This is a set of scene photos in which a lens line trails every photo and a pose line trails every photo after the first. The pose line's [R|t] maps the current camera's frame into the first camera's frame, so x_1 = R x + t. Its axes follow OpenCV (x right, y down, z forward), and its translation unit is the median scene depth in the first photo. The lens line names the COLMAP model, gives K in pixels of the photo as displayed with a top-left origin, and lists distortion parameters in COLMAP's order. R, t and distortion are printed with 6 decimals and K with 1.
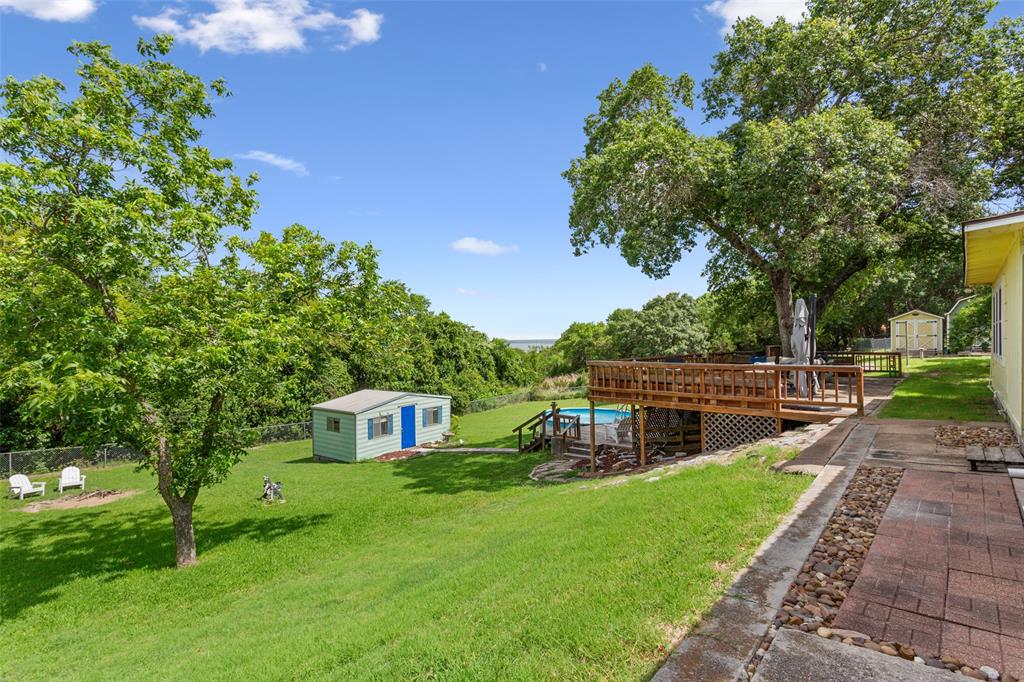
lens RADIAL K [[473.1, 0, 511.2], [0, 473.1, 346.0], [0, 0, 1]] dist [-0.004406, -0.000567]
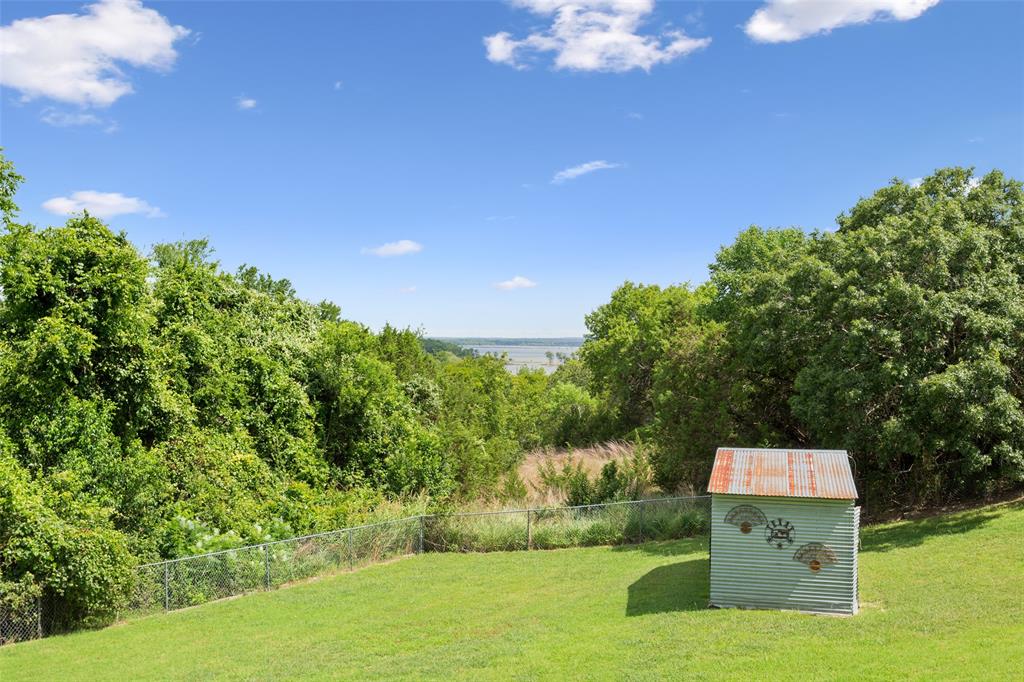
lens RADIAL K [[1181.2, 0, 512.8], [0, 1181.2, 338.4], [0, 0, 1]] dist [-0.003922, 0.000000]
pose [[0.999728, 0.023100, 0.003245, 0.090558], [-0.023059, 0.999659, -0.012251, -0.000150], [-0.003527, 0.012173, 0.999920, 0.322718]]
